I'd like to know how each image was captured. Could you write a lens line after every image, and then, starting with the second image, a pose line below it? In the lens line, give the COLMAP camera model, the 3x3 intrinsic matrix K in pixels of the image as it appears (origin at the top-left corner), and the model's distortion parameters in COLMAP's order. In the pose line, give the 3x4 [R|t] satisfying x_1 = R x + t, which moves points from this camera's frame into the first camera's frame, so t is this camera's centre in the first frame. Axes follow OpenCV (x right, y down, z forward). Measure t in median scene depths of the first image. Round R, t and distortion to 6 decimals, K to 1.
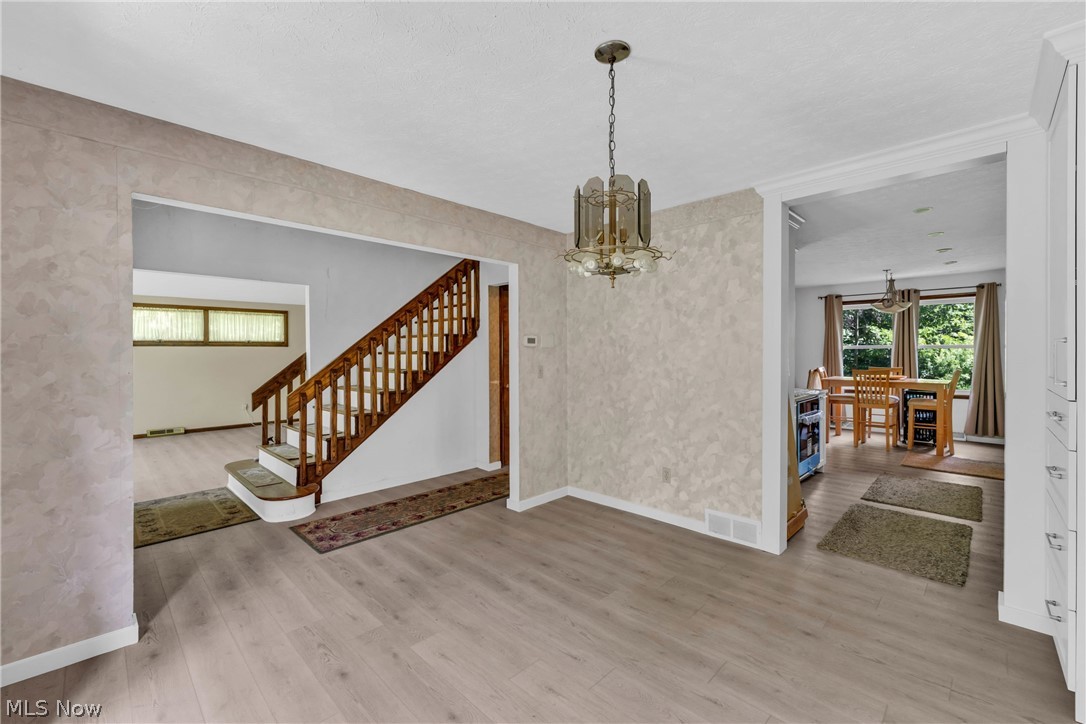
lens RADIAL K [[449.4, 0, 543.5], [0, 449.4, 356.8], [0, 0, 1]] dist [0.000593, -0.000024]
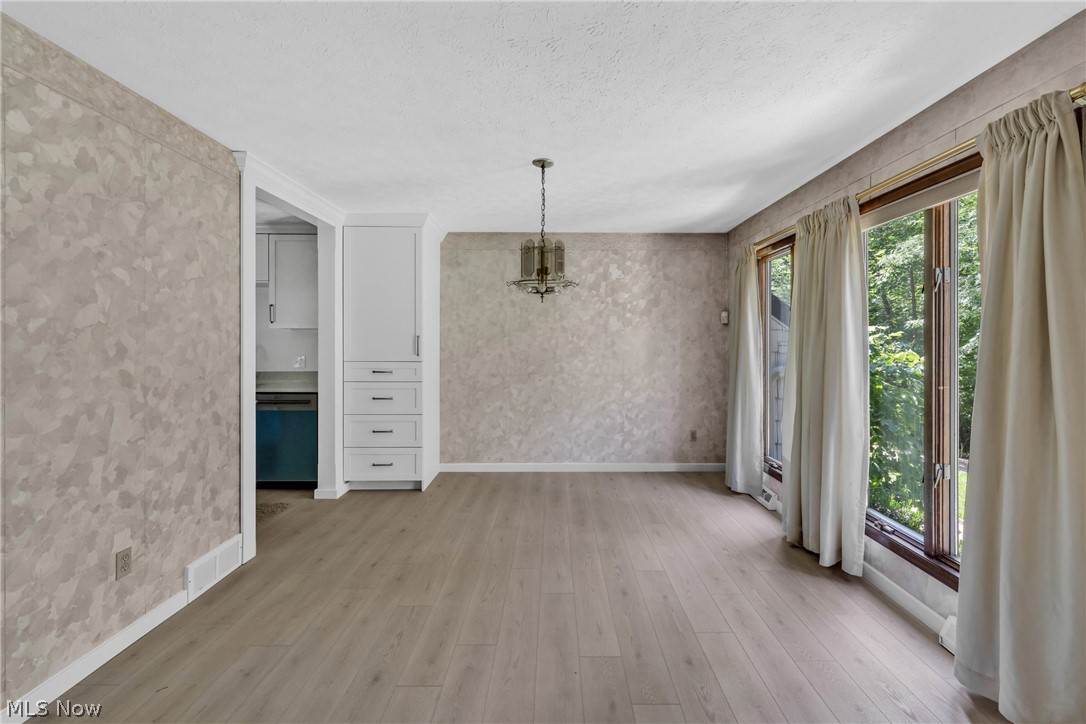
lens RADIAL K [[456.3, 0, 556.3], [0, 456.3, 341.7], [0, 0, 1]] dist [-0.001379, -0.000394]
pose [[-0.701213, 0.001302, 0.712951, -0.328157], [0.009079, 0.999934, 0.007103, -0.005419], [-0.712894, 0.011454, -0.701178, 0.658149]]
